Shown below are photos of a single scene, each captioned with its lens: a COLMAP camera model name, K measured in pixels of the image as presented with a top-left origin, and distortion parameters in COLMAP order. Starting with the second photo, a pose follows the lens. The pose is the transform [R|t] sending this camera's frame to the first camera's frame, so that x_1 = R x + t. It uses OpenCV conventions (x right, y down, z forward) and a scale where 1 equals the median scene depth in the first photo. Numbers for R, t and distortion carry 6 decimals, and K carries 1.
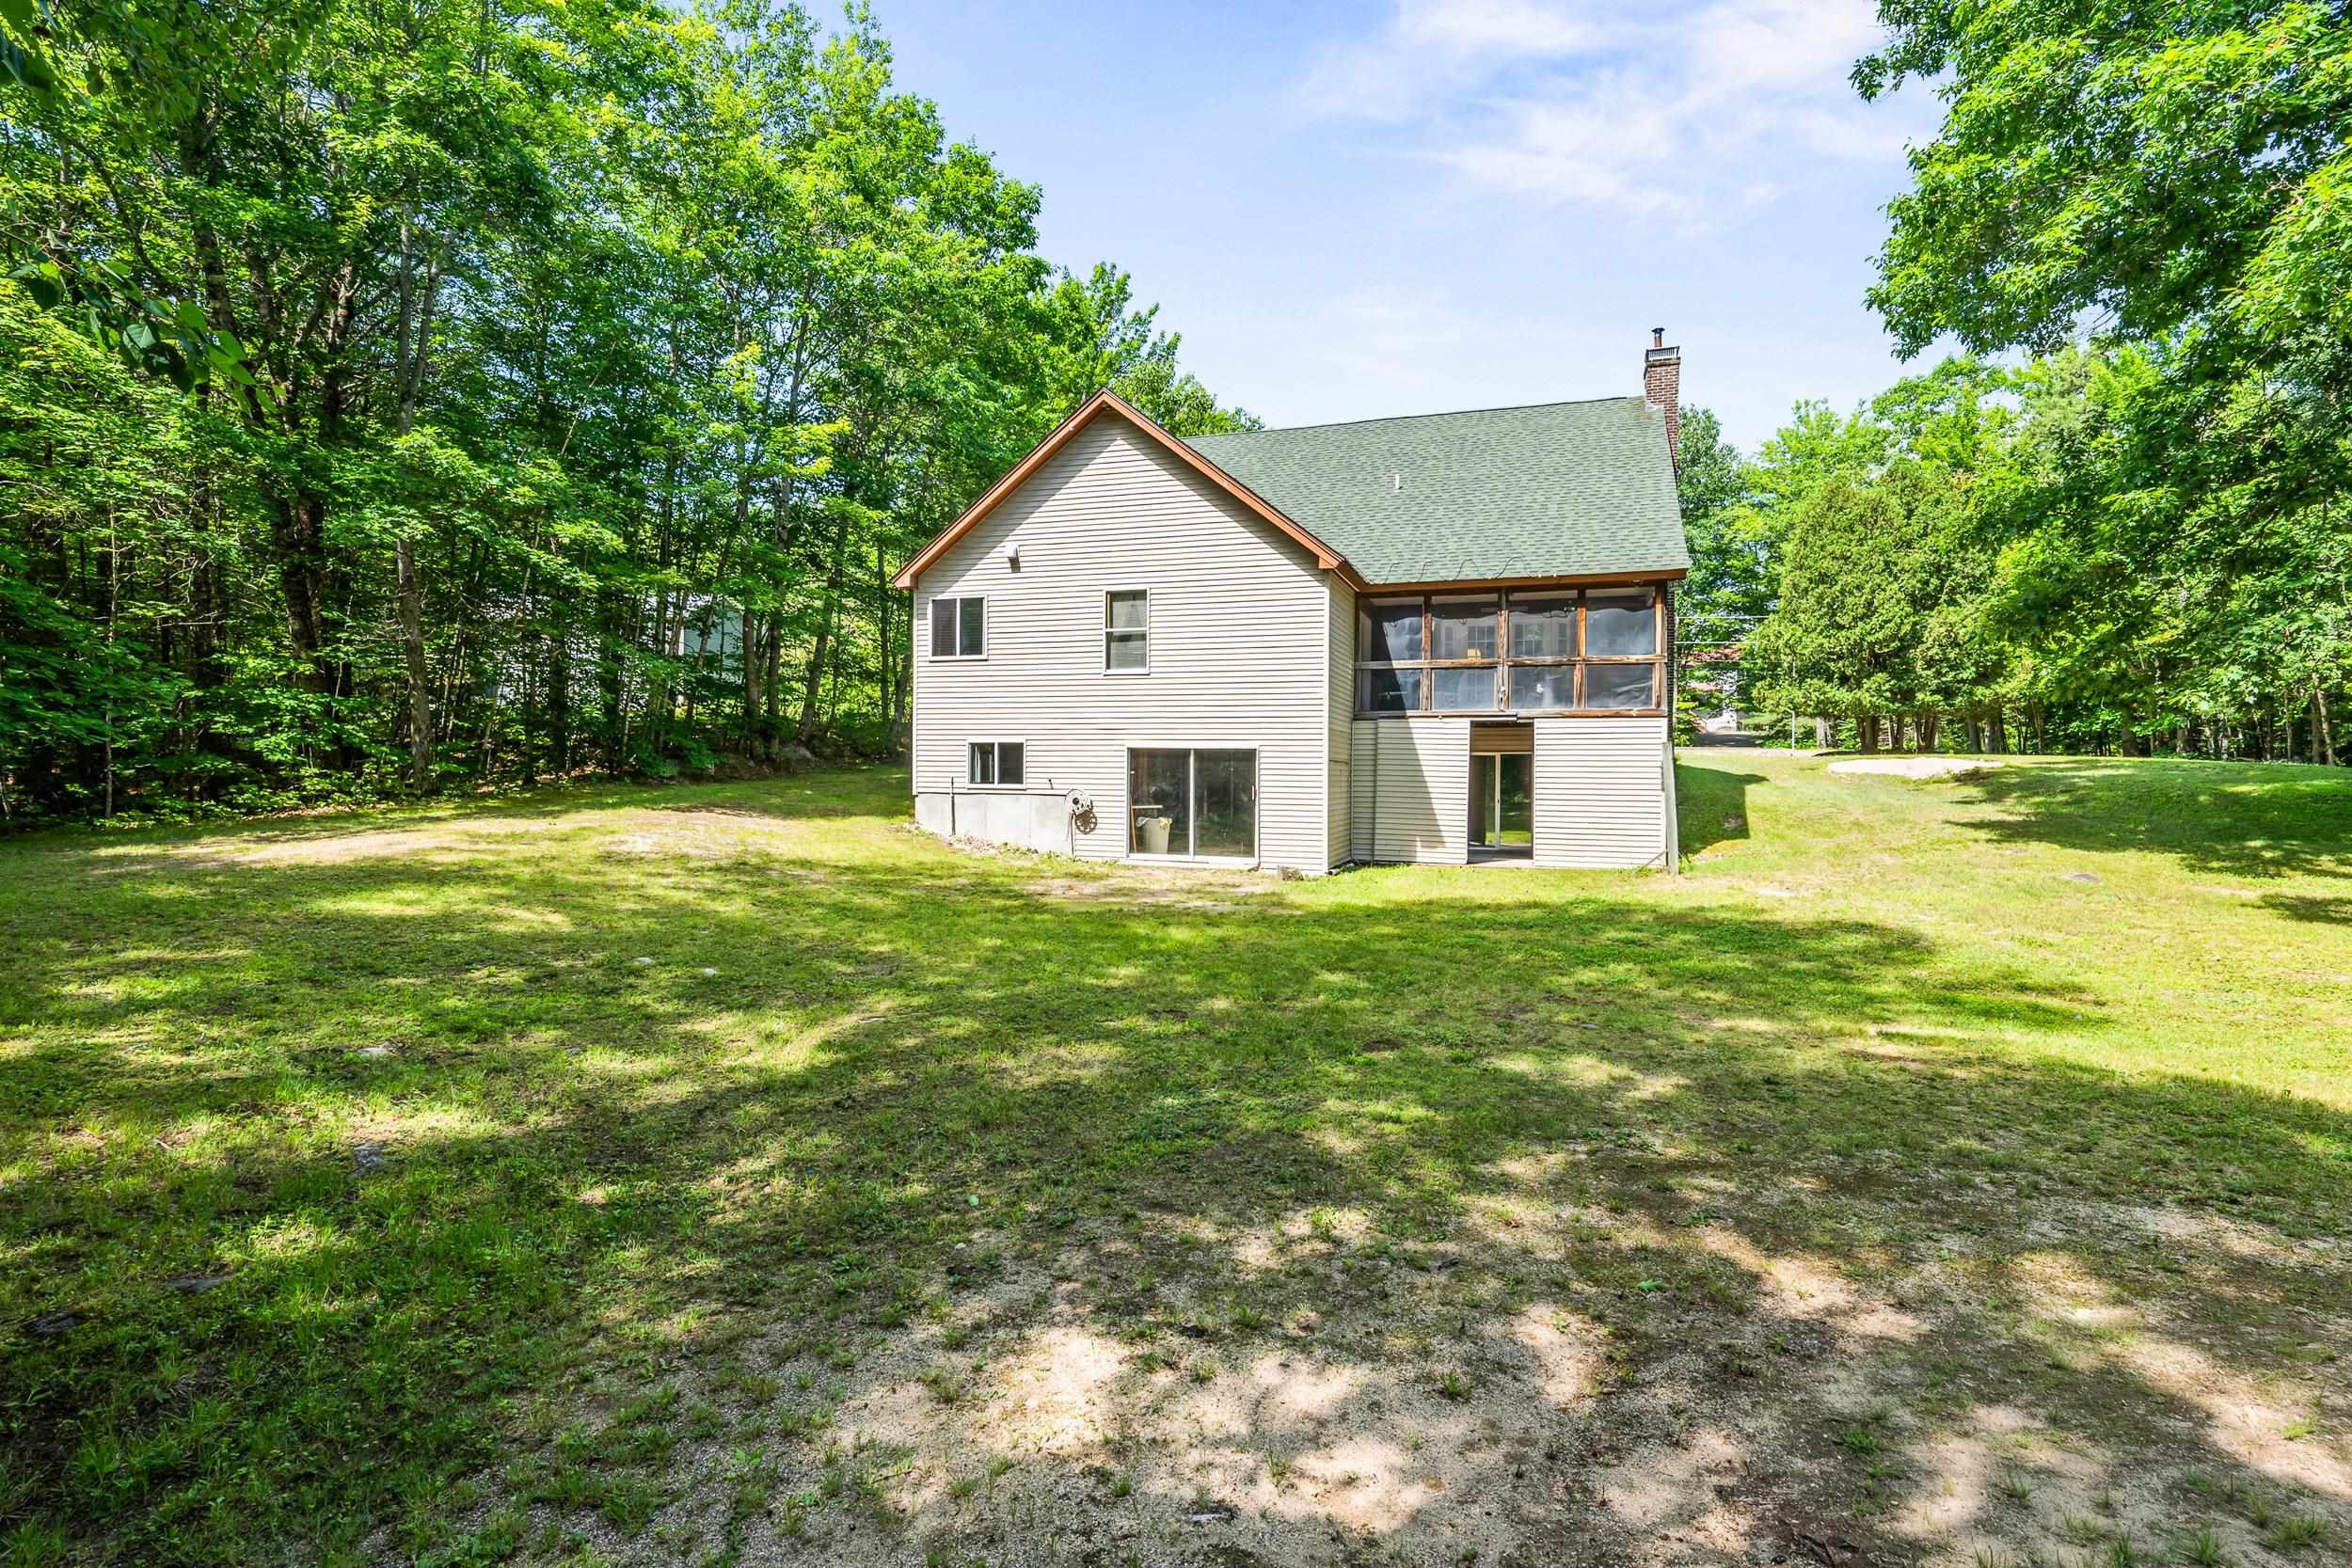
lens RADIAL K [[1109.0, 0, 1180.5], [0, 1109.0, 780.8], [0, 0, 1]] dist [0.014404, -0.000029]
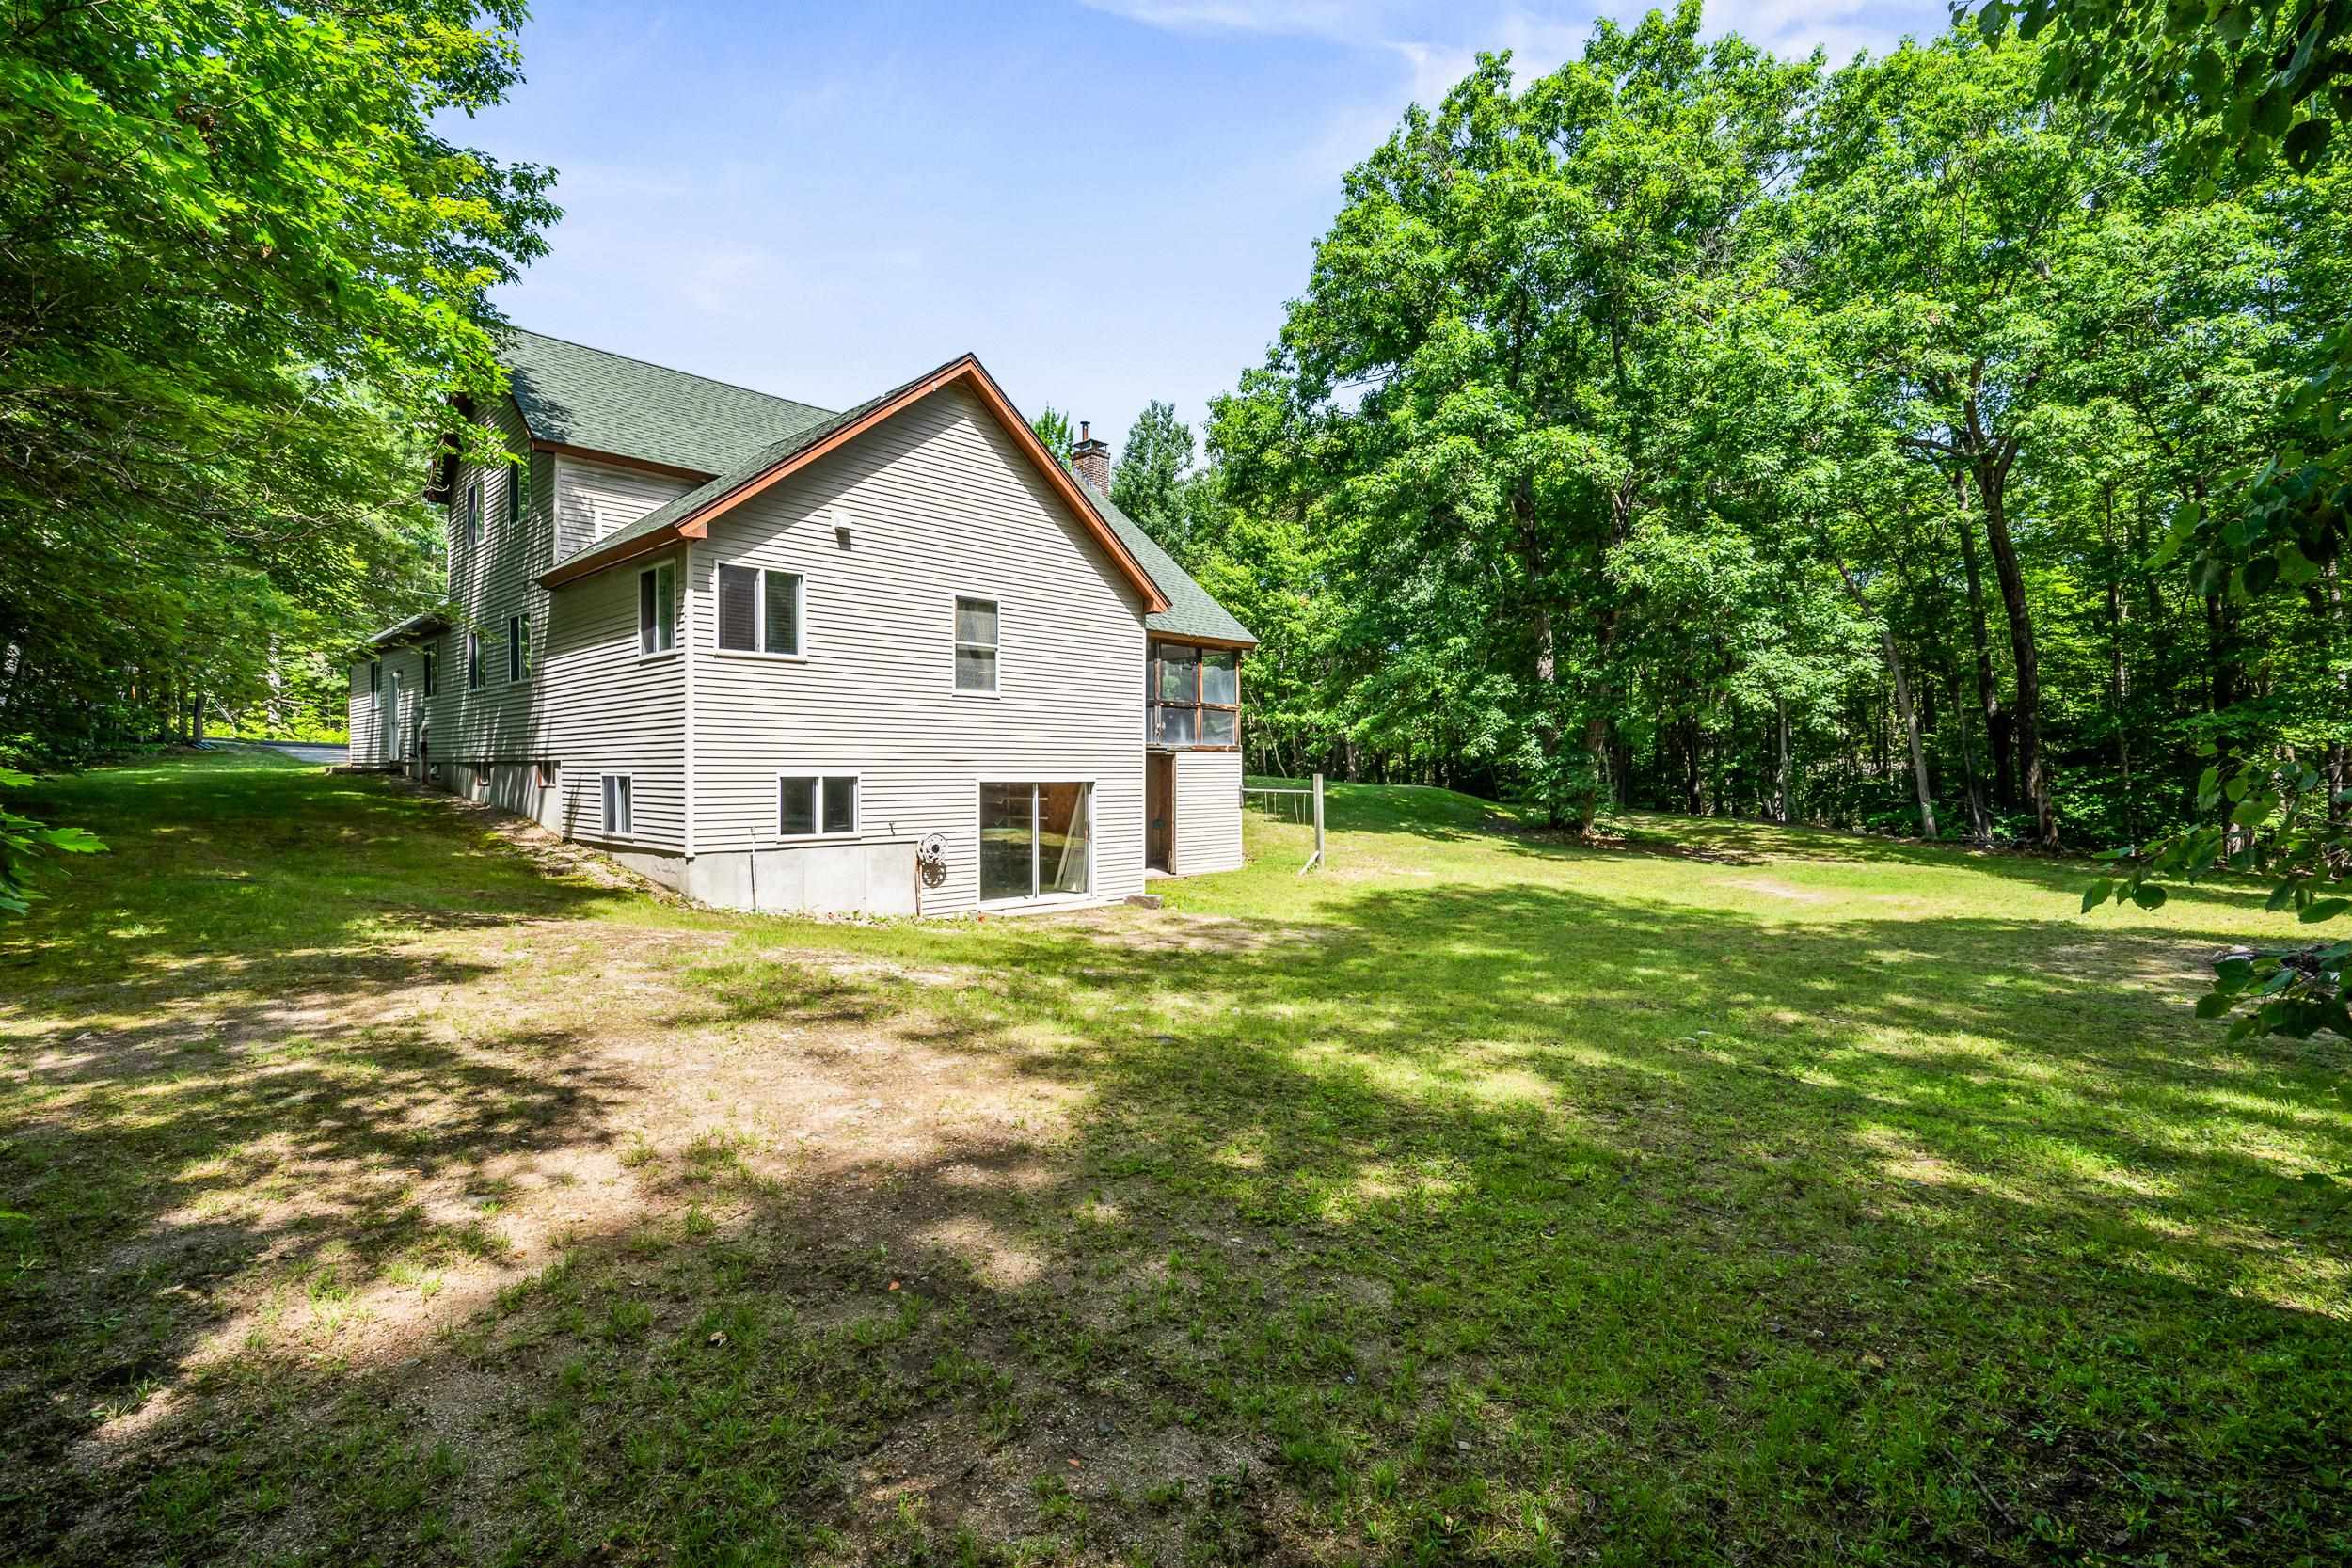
lens RADIAL K [[1109.0, 0, 1177.8], [0, 1109.0, 777.0], [0, 0, 1]] dist [0.014404, -0.000029]
pose [[0.426481, -0.012045, 0.904416, -0.747485], [0.008693, 0.999920, 0.009218, -0.039899], [-0.904455, 0.003931, 0.426552, 0.485745]]
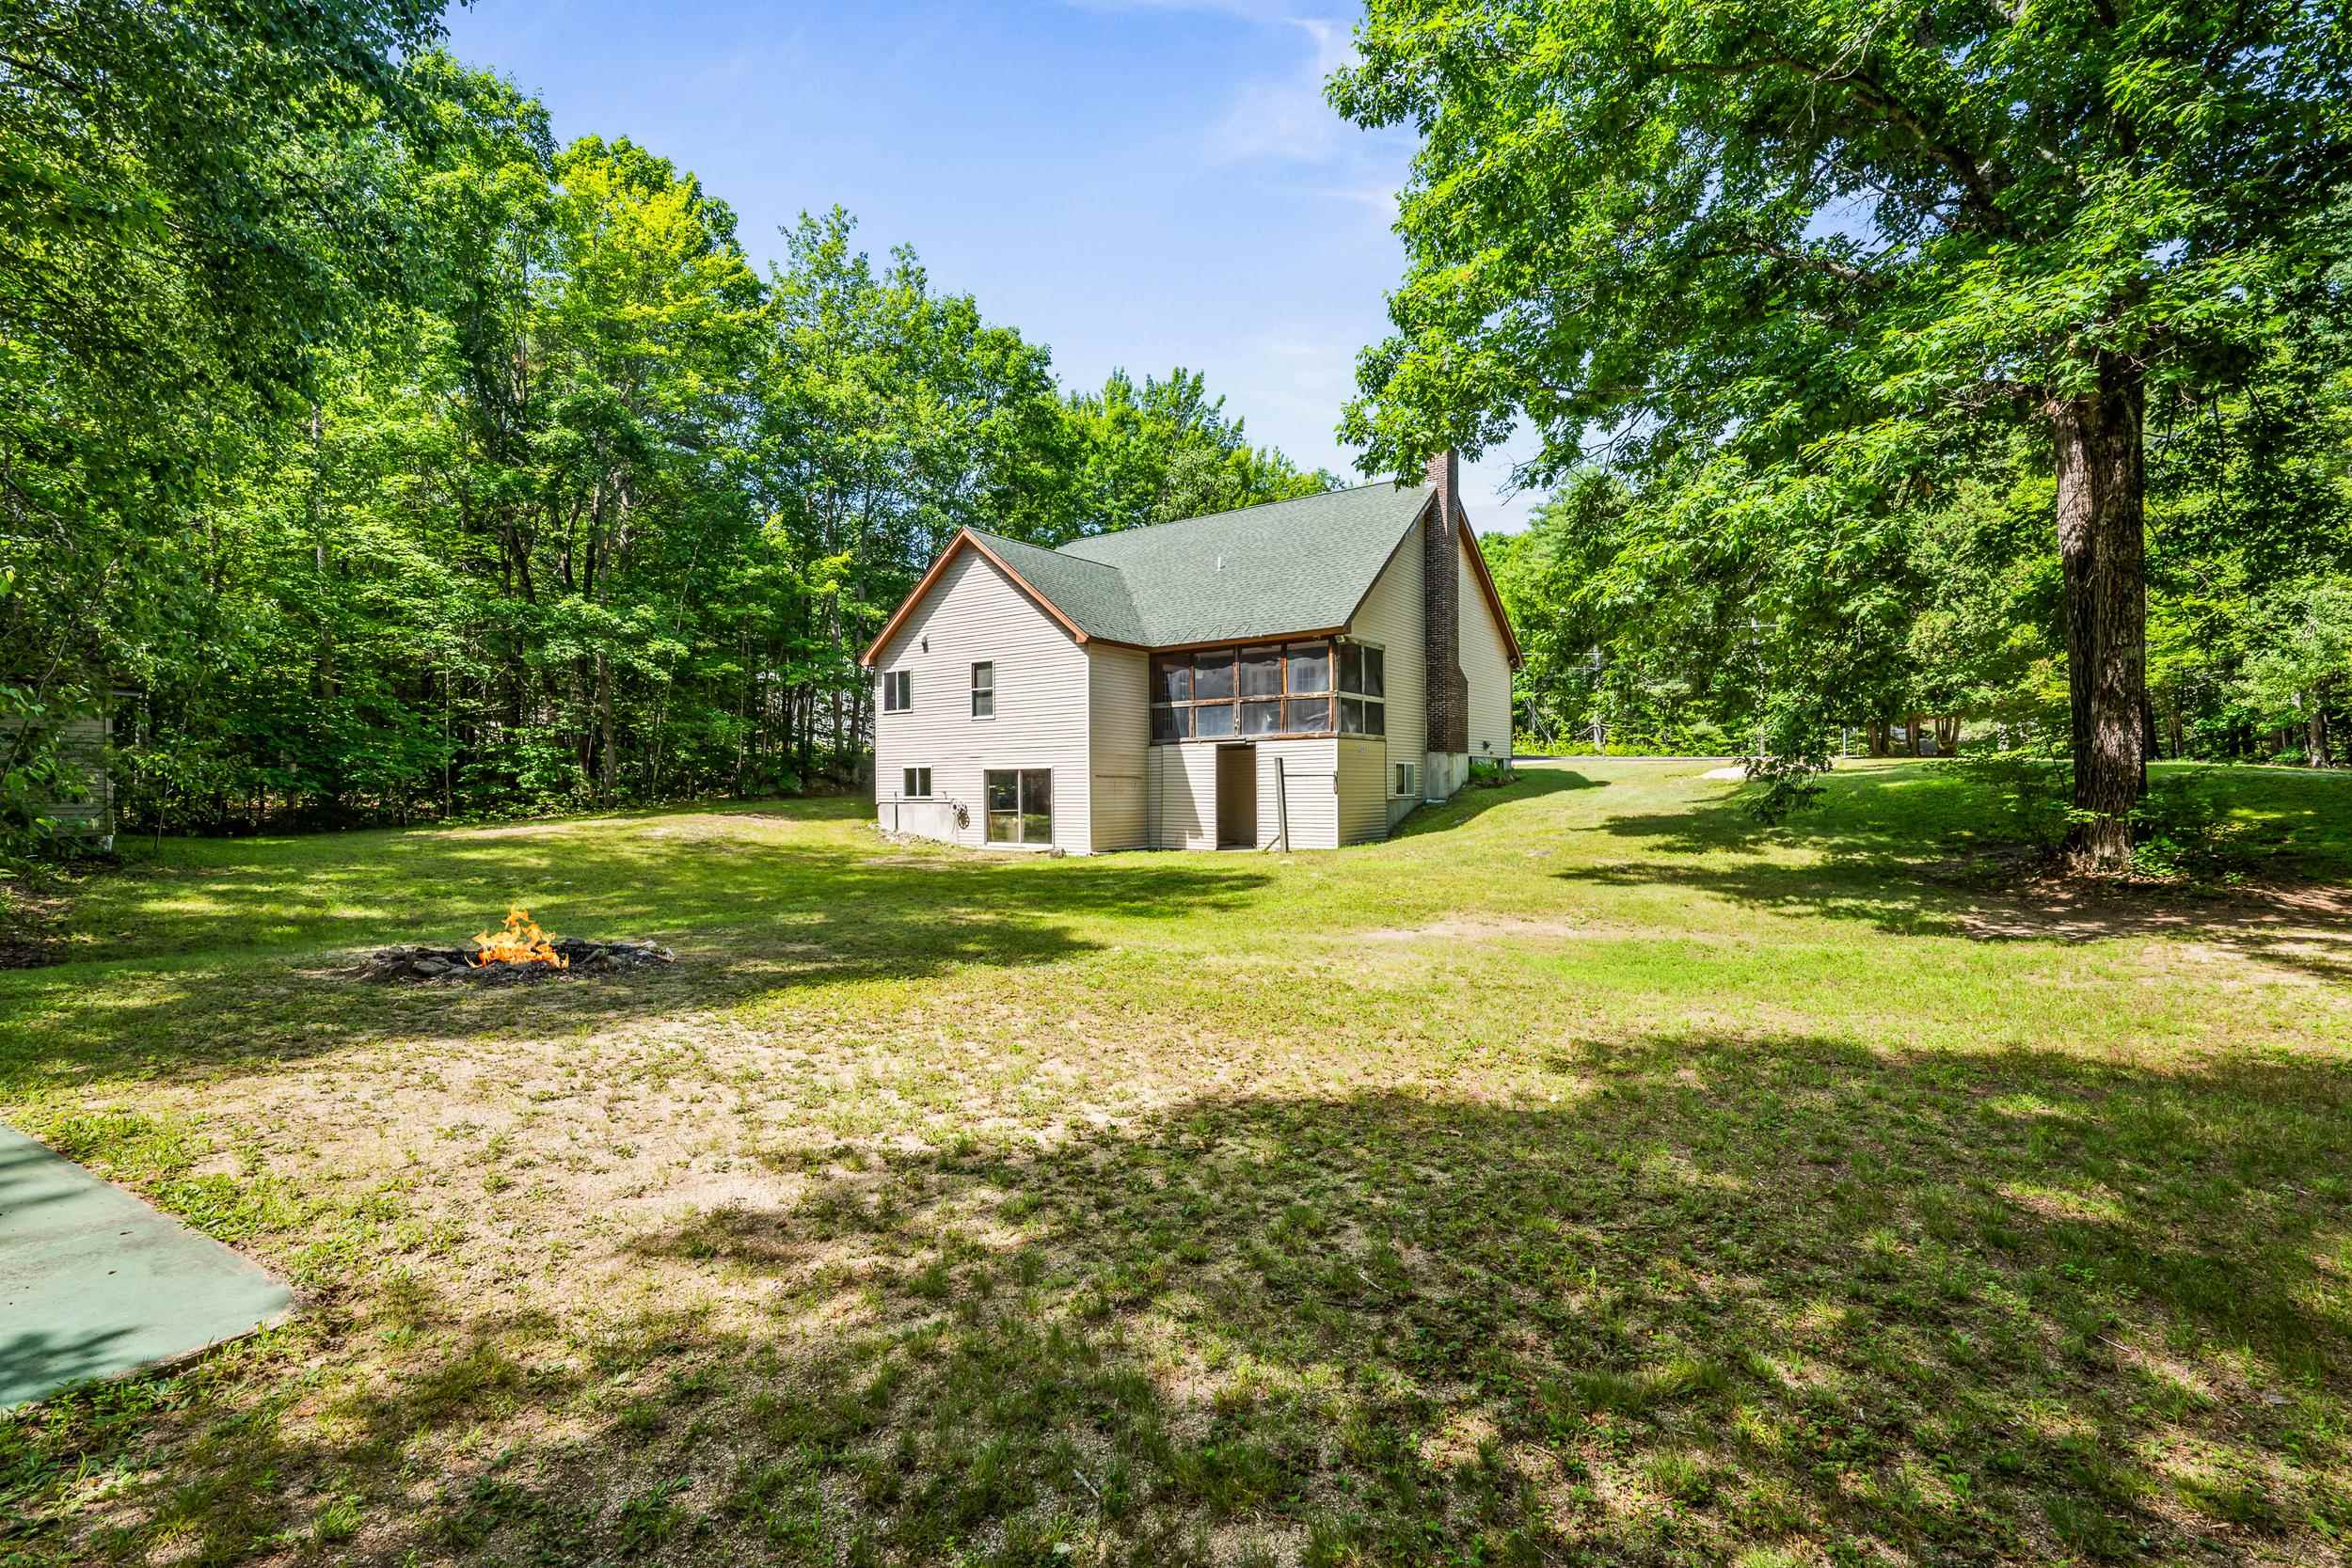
lens RADIAL K [[1109.0, 0, 1177.7], [0, 1109.0, 791.0], [0, 0, 1]] dist [0.014404, -0.000029]
pose [[0.951490, -0.015287, -0.307301, 0.631815], [0.011439, 0.999832, -0.014317, 0.021480], [0.307468, 0.010107, 0.951505, -0.303830]]
